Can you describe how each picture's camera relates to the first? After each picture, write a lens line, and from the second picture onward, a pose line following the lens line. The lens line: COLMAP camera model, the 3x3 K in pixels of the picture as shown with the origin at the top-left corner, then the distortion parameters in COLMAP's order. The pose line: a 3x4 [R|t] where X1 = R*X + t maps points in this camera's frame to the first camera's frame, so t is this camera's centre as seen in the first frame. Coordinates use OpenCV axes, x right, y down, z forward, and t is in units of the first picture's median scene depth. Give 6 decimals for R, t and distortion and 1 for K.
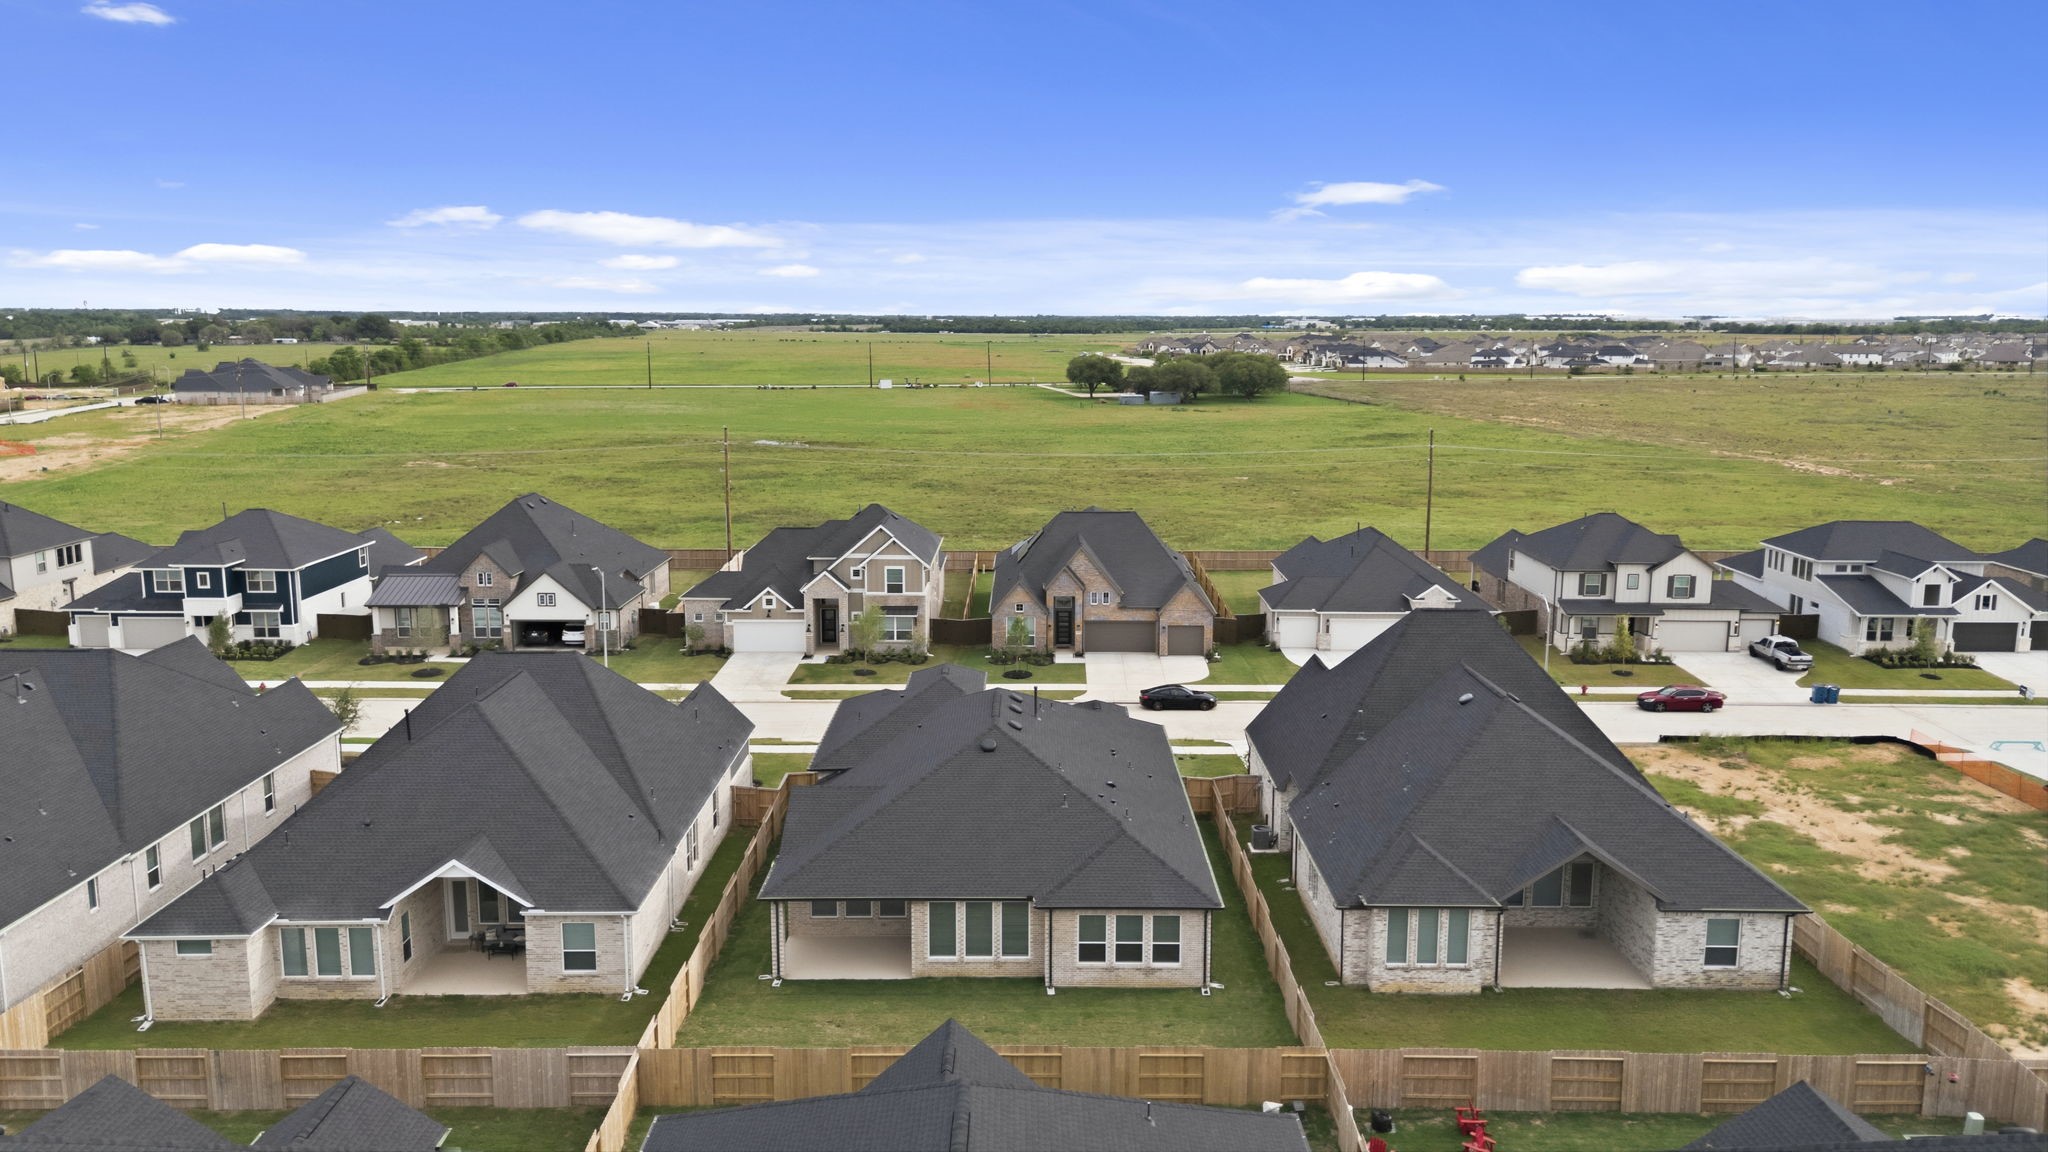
lens RADIAL K [[1503.1, 0, 1026.2], [0, 1503.1, 577.1], [0, 0, 1]] dist [0.067407, -0.047632]
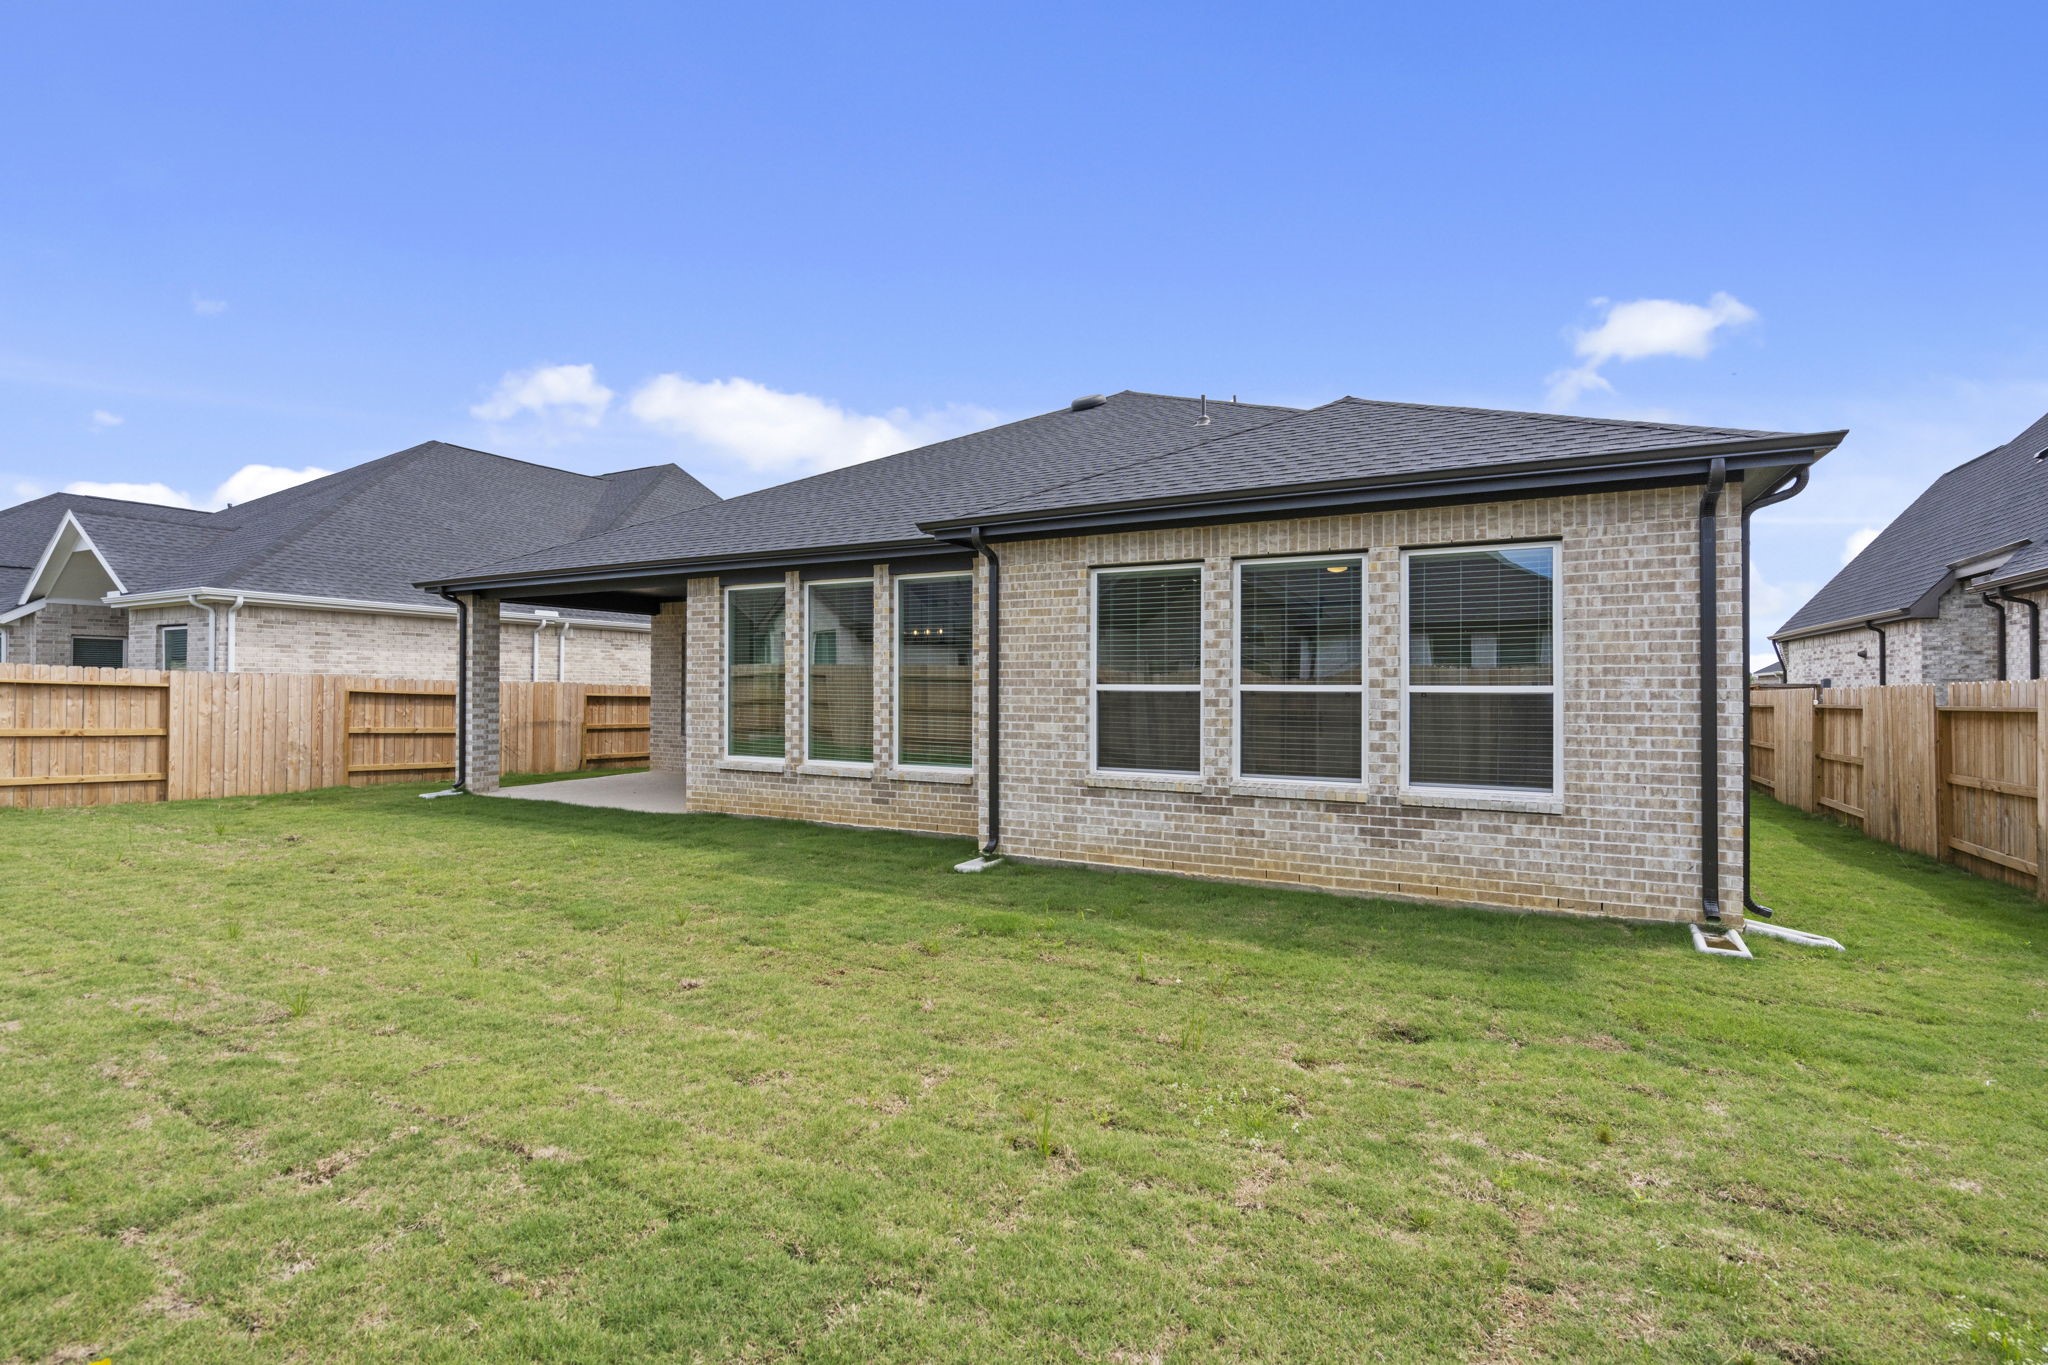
lens RADIAL K [[939.5, 0, 1006.4], [0, 939.5, 672.0], [0, 0, 1]] dist [0.004435, 0.001013]
pose [[0.880639, -0.003016, -0.473779, 0.096385], [-0.084069, 0.983117, -0.162521, 0.266051], [0.466270, 0.182953, 0.865517, 0.853932]]
